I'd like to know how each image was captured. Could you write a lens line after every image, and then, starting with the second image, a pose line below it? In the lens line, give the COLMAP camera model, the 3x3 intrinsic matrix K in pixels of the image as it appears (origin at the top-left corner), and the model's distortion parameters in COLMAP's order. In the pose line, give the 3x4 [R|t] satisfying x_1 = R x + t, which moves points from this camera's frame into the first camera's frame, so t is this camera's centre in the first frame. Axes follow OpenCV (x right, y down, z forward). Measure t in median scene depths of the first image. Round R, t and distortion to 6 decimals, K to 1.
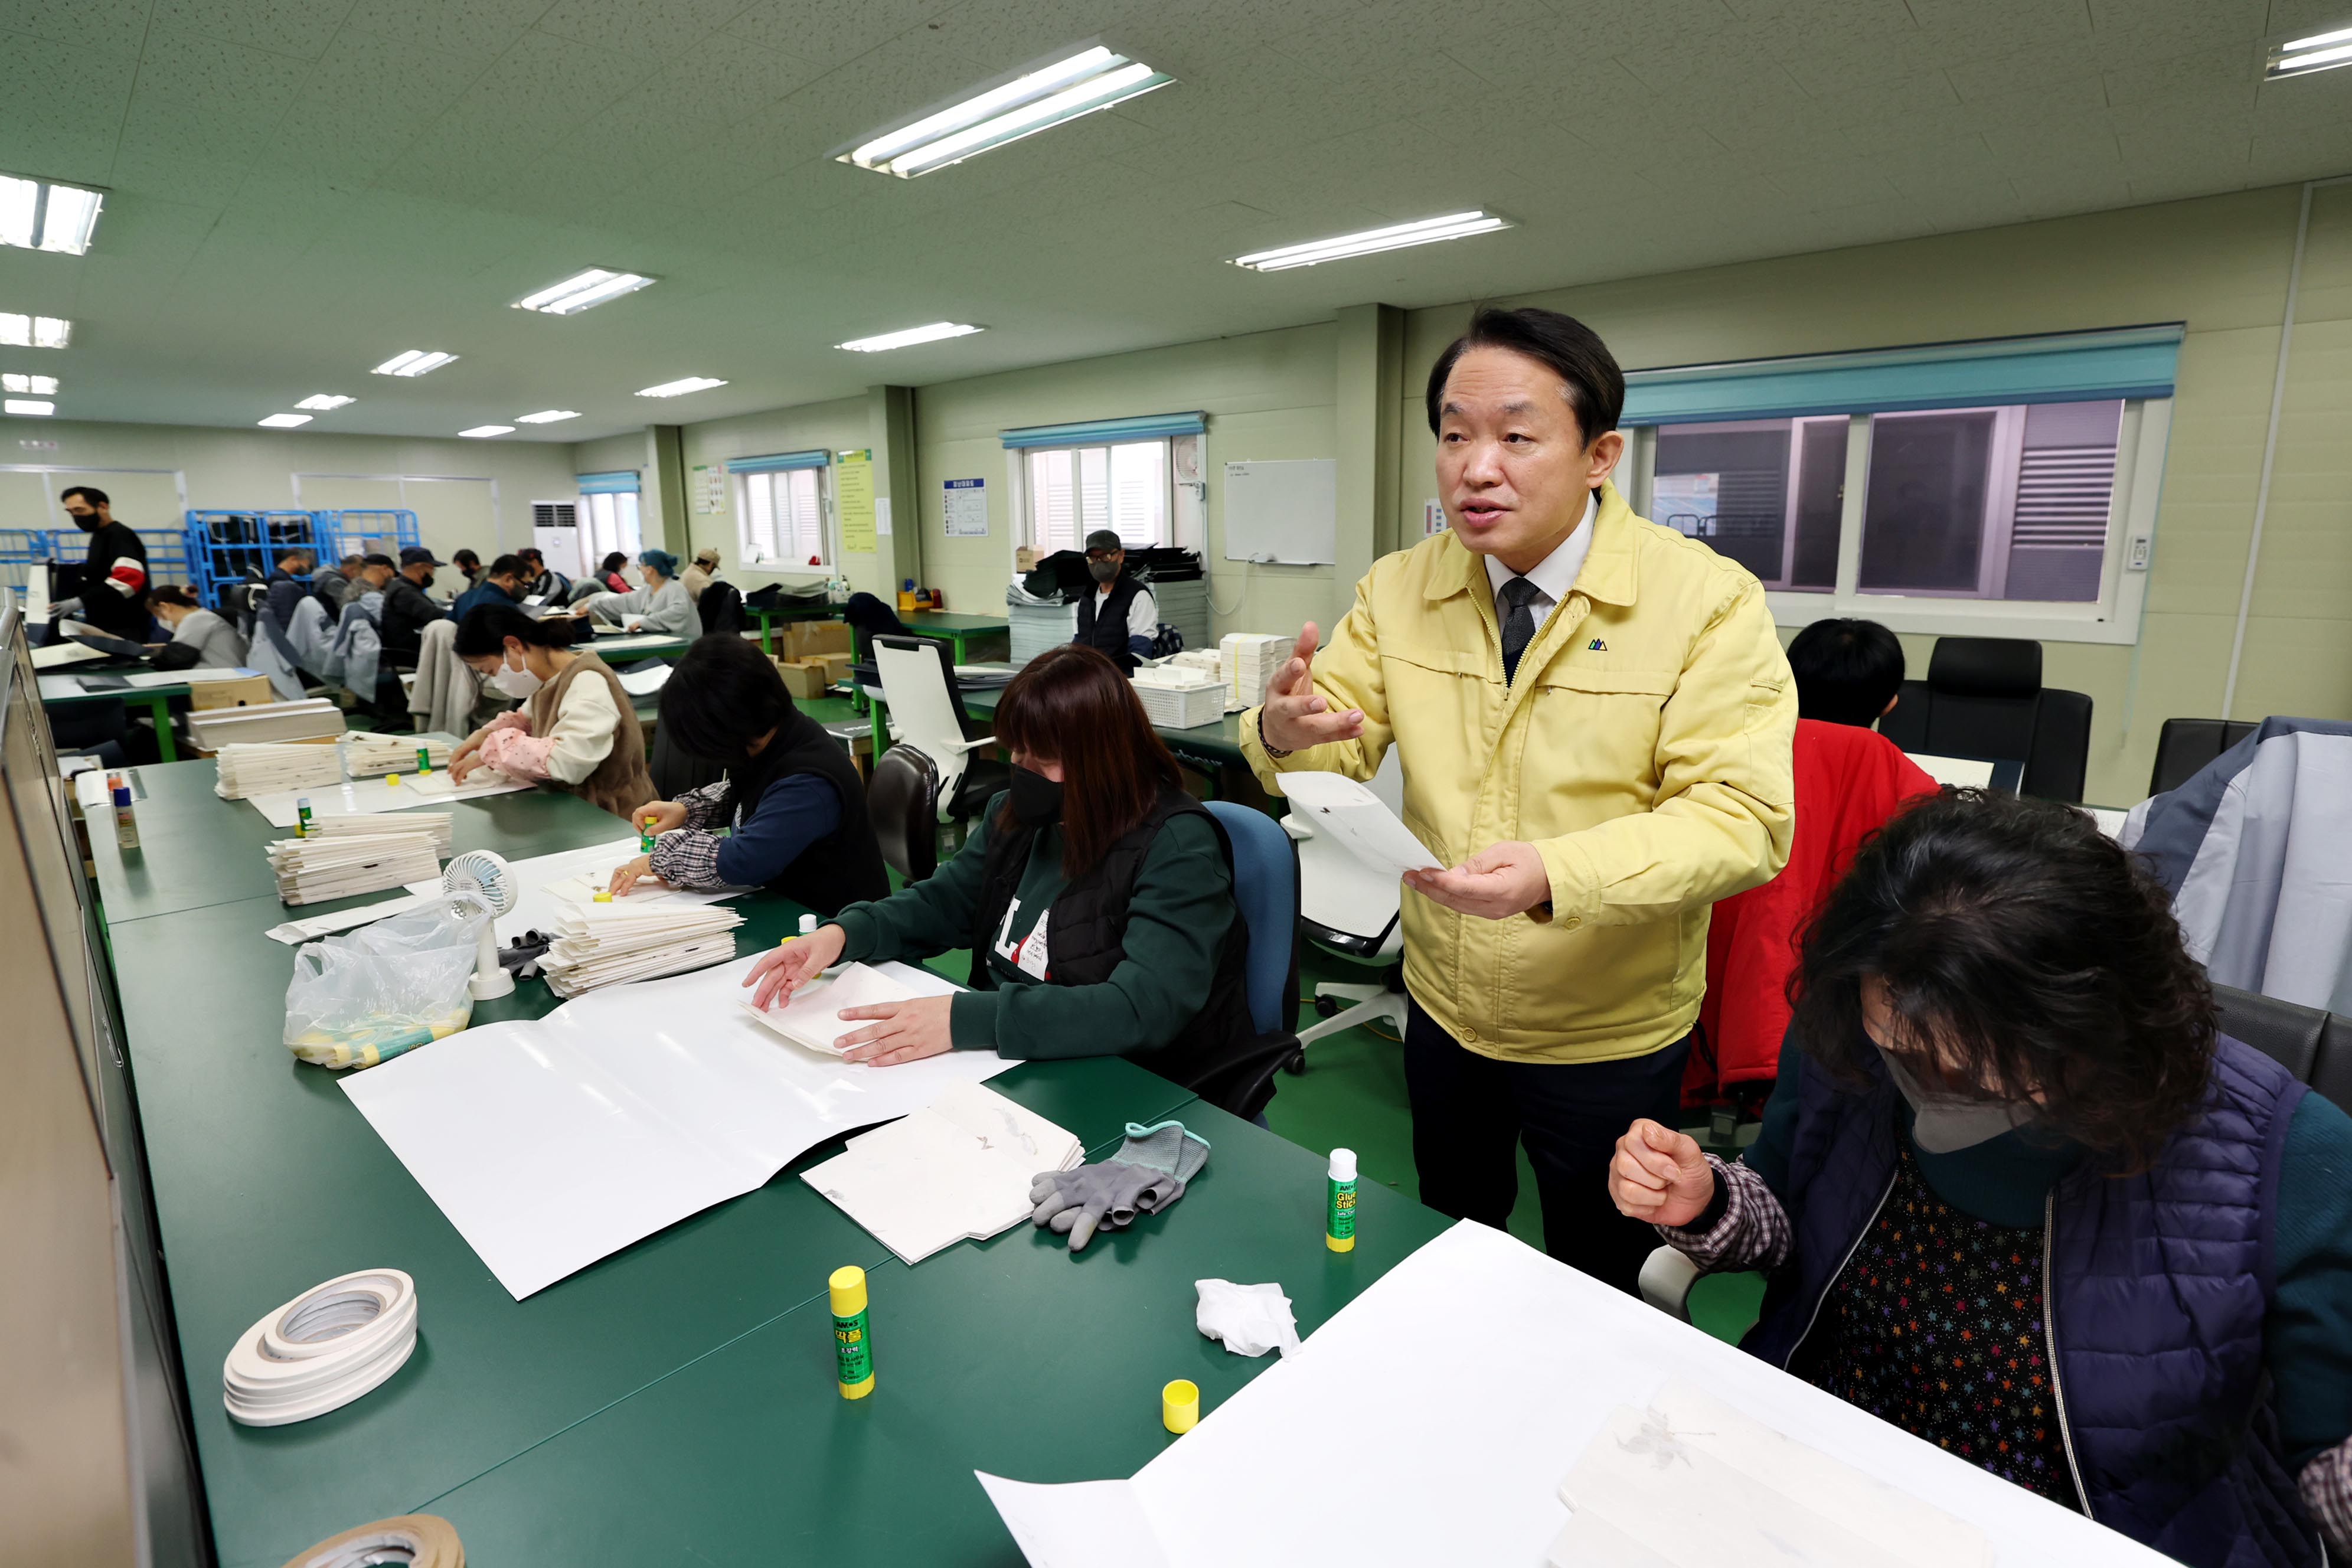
lens RADIAL K [[1063.2, 0, 1215.0], [0, 1063.2, 737.2], [0, 0, 1]] dist [-0.053541, 0.017784]
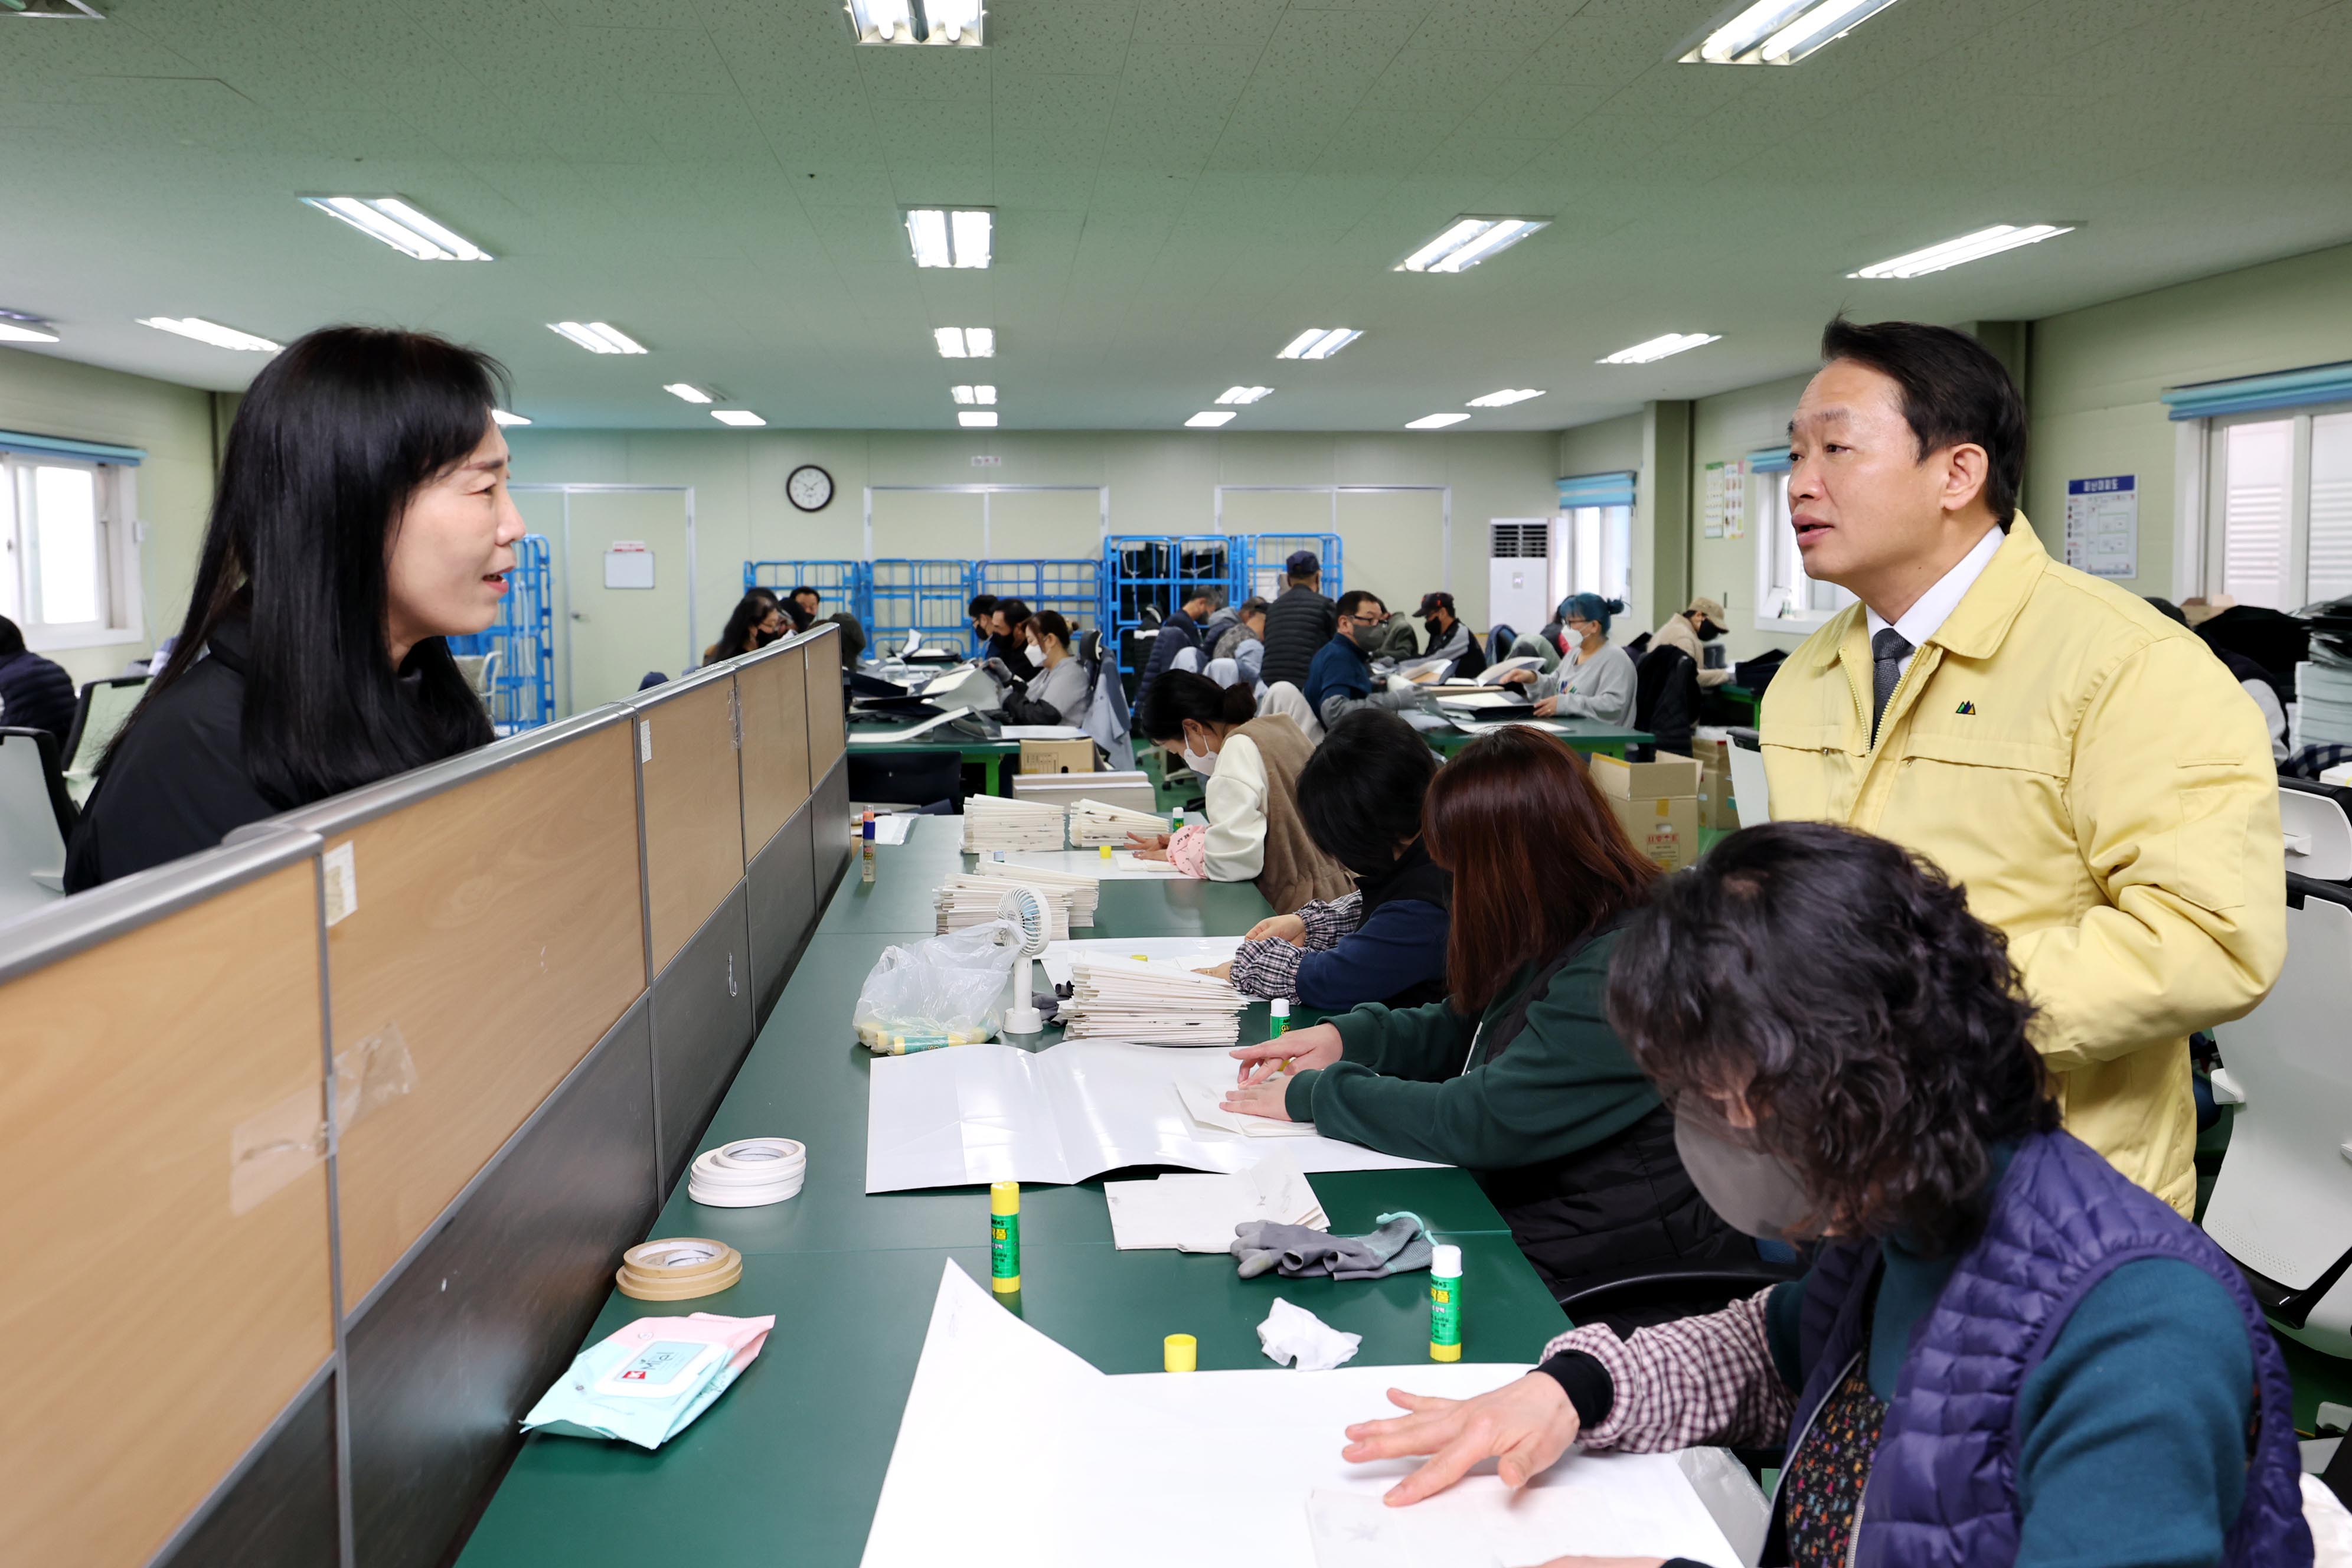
lens RADIAL K [[1954.7, 0, 1249.2], [0, 1954.7, 725.4], [0, 0, 1]] dist [-0.017896, 0.060883]
pose [[0.750824, 0.050585, -0.658562, 0.157163], [-0.123025, 0.990325, -0.064192, 0.011206], [0.648944, 0.129217, 0.749783, -0.070150]]
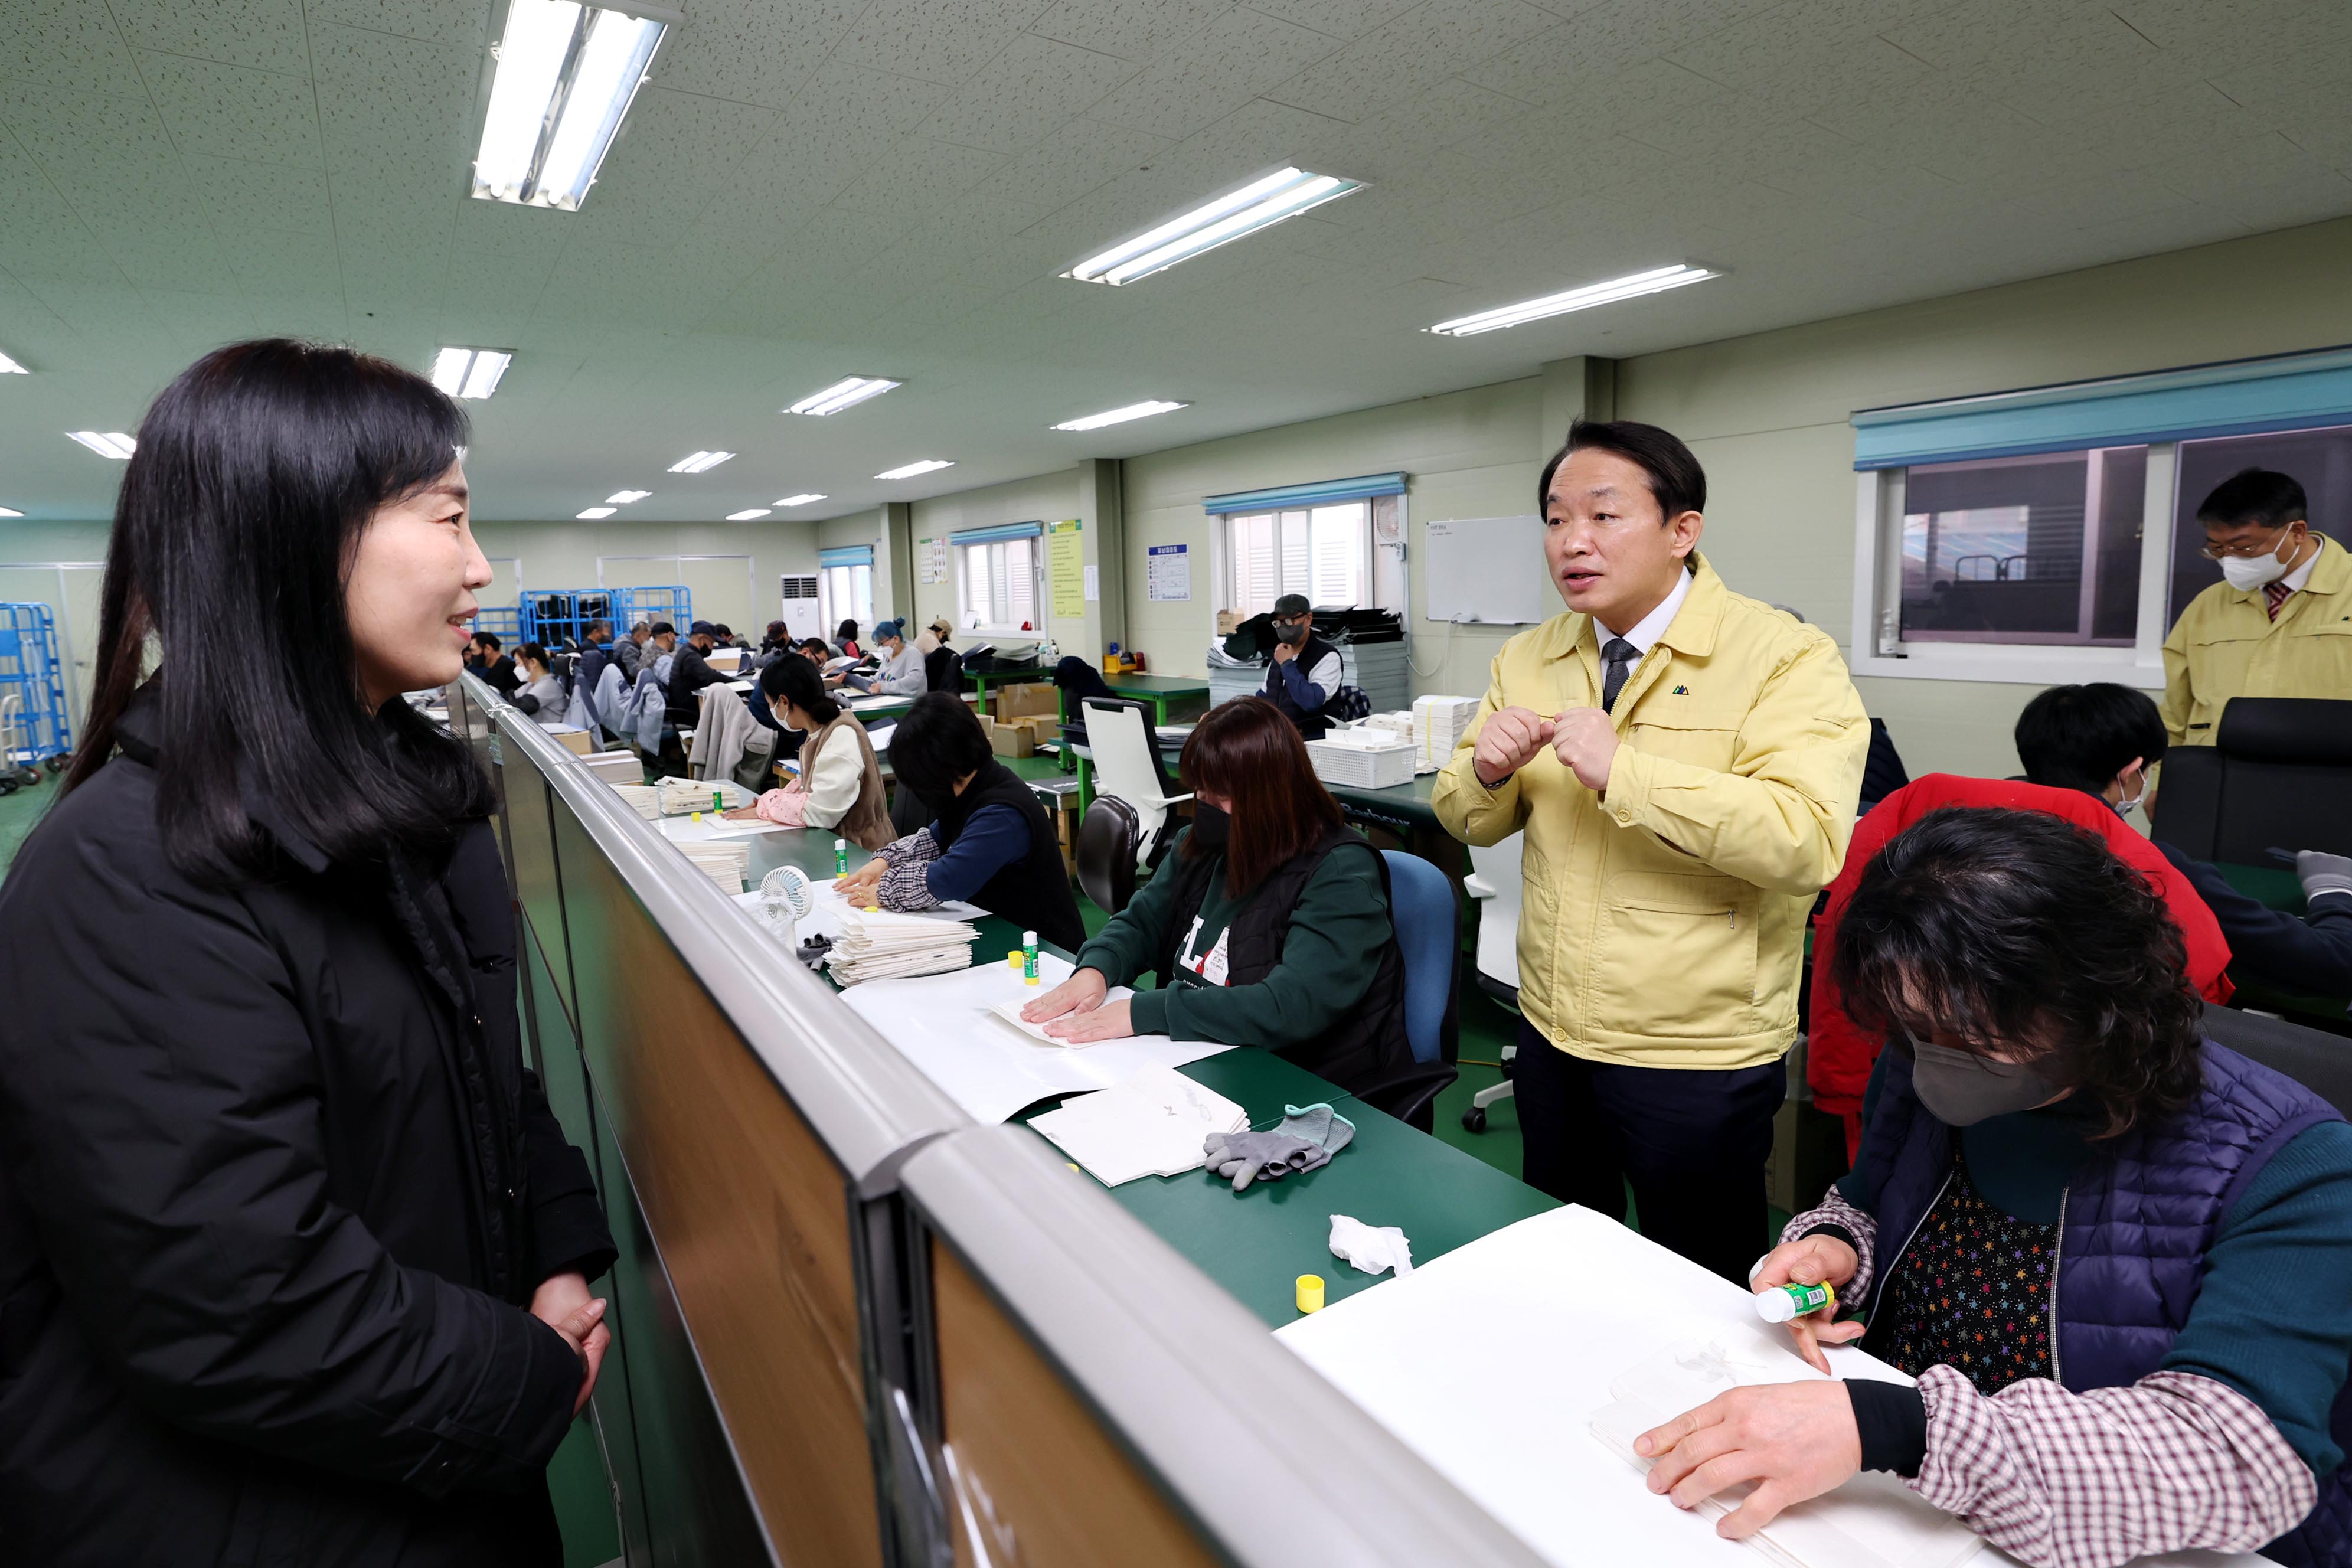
lens RADIAL K [[1081.3, 0, 1157.8], [0, 1081.3, 762.7], [0, 0, 1]] dist [-0.024447, 0.000113]
pose [[0.971624, 0.012024, -0.236224, 0.009945], [-0.020308, 0.999260, -0.032668, 0.003489], [0.235657, 0.036538, 0.971149, -0.039635]]
